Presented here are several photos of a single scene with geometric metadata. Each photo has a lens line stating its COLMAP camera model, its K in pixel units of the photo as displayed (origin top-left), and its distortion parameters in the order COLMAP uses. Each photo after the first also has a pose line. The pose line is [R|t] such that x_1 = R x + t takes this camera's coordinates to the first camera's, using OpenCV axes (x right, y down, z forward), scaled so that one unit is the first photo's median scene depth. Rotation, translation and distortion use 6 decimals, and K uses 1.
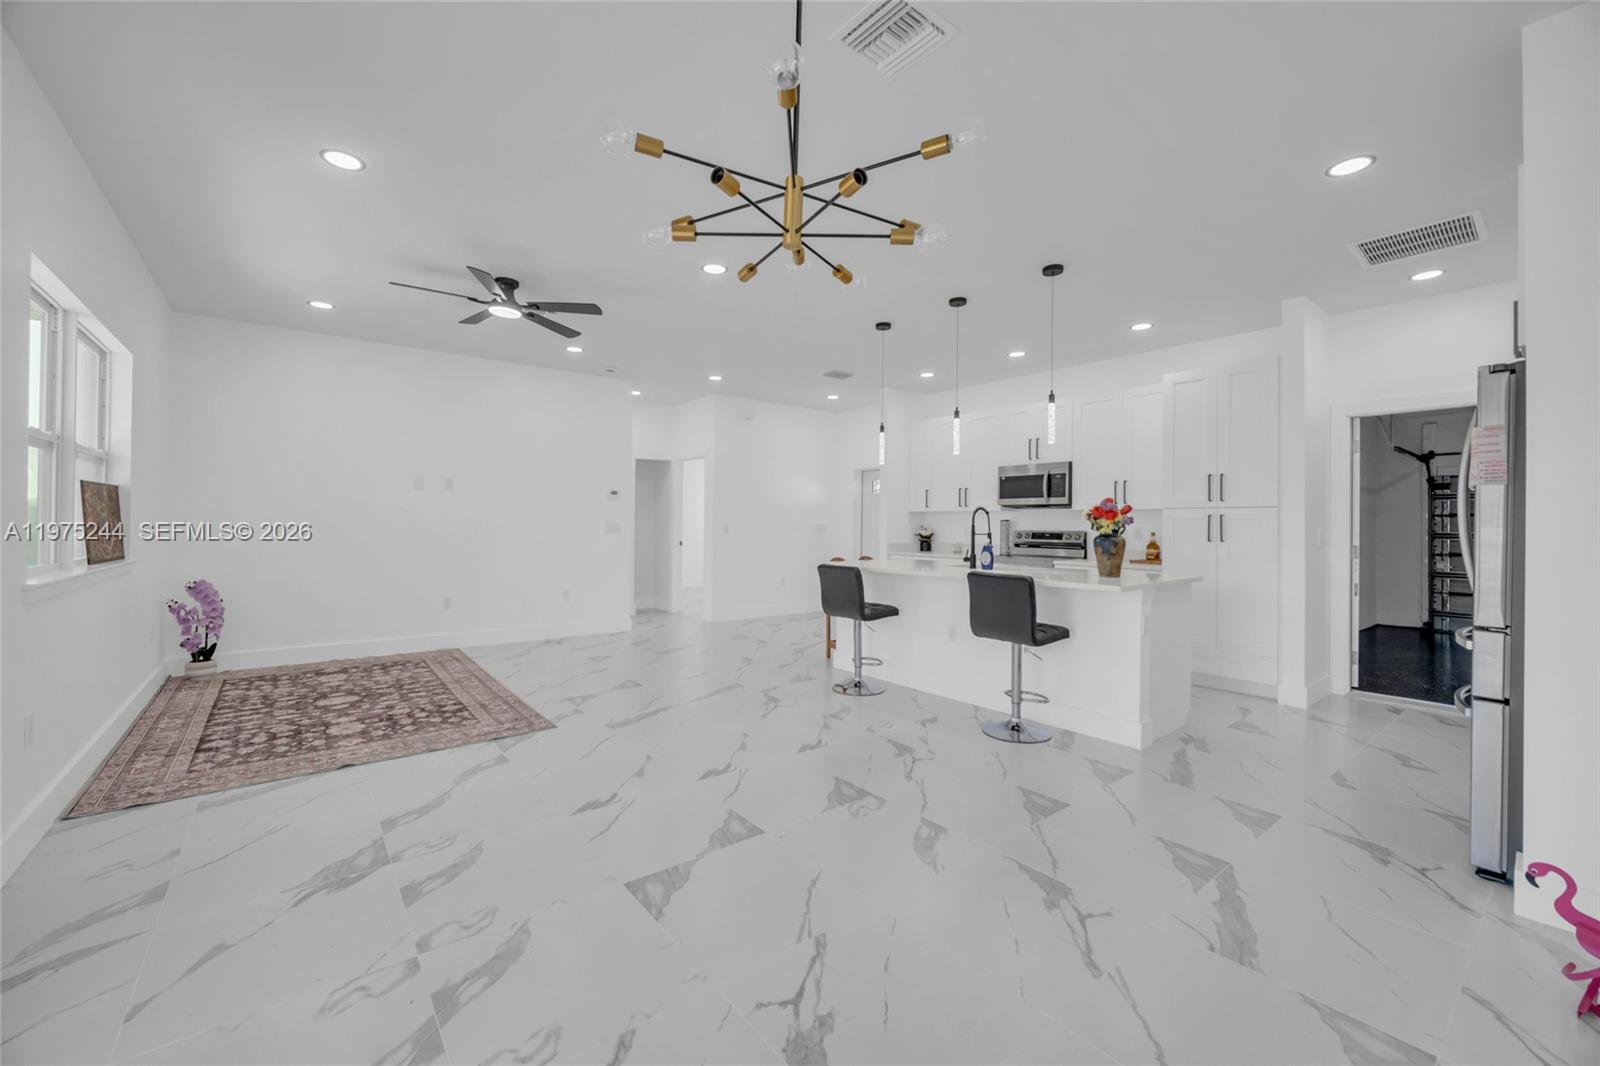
lens RADIAL K [[637.8, 0, 790.3], [0, 637.8, 521.7], [0, 0, 1]] dist [-0.000383, -0.000029]
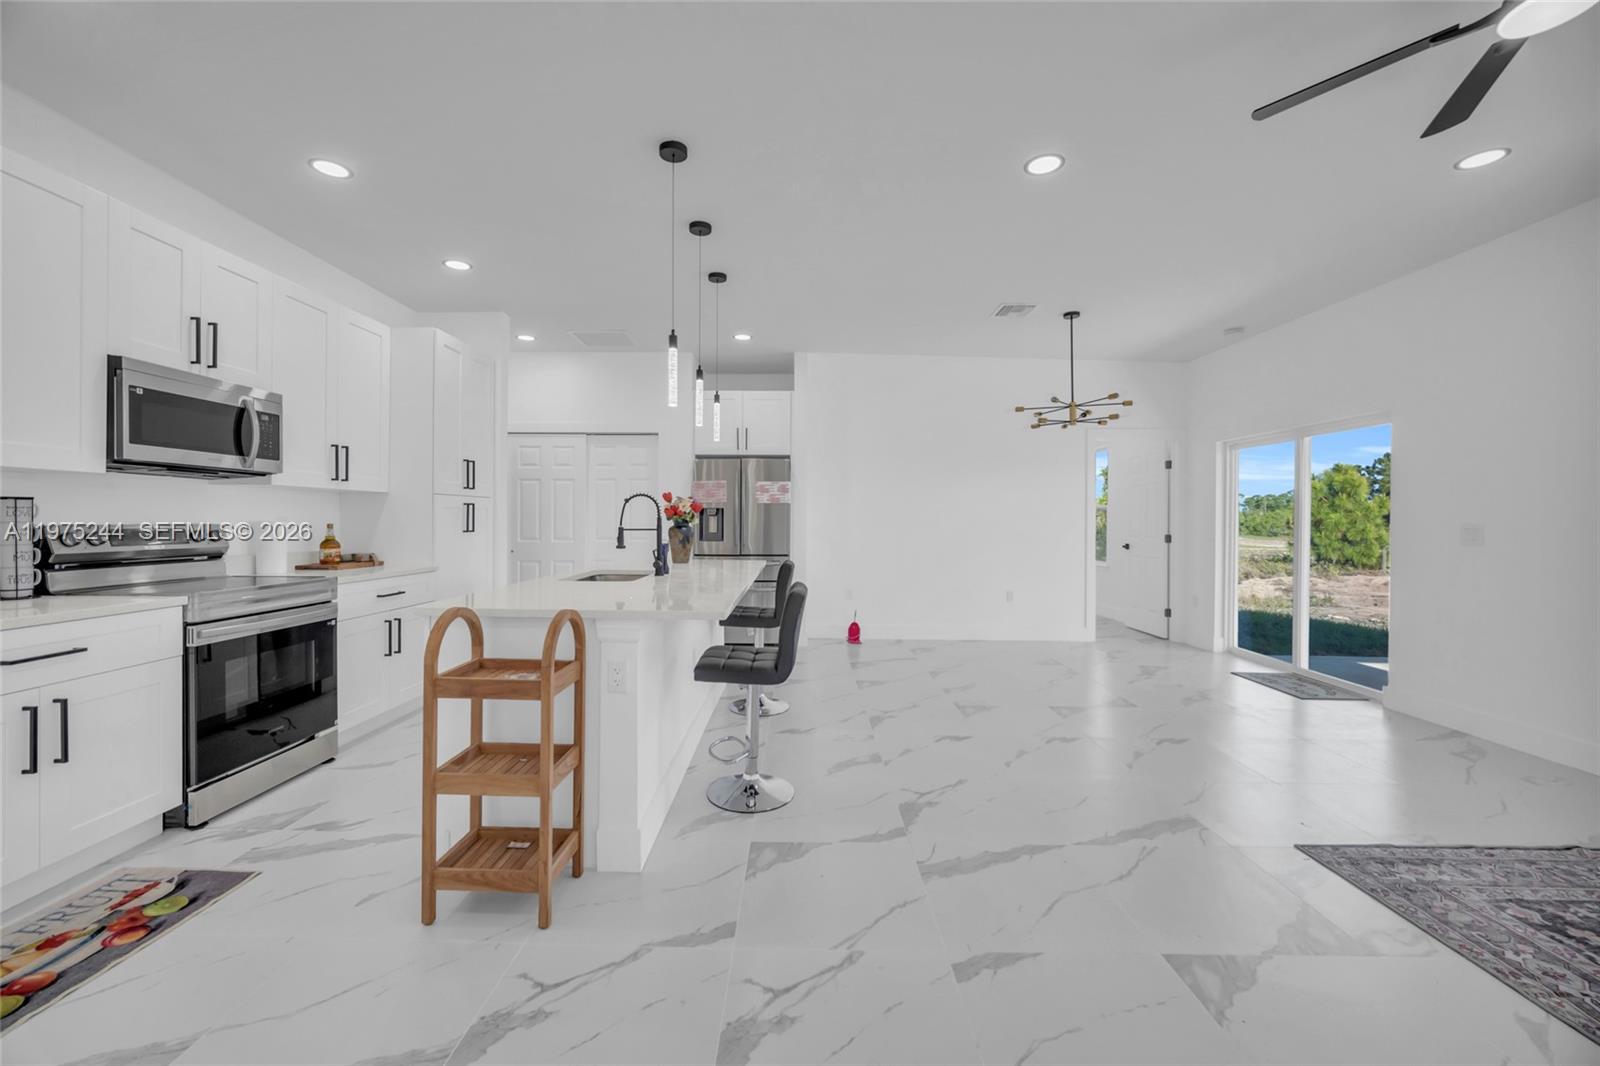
lens RADIAL K [[631.6, 0, 793.8], [0, 631.6, 524.0], [0, 0, 1]] dist [-0.000069, -0.000173]
pose [[-0.783896, -0.016122, 0.620683, -0.245639], [-0.014352, 0.999866, 0.007846, 0.004328], [-0.620727, -0.002758, -0.784022, 1.224641]]
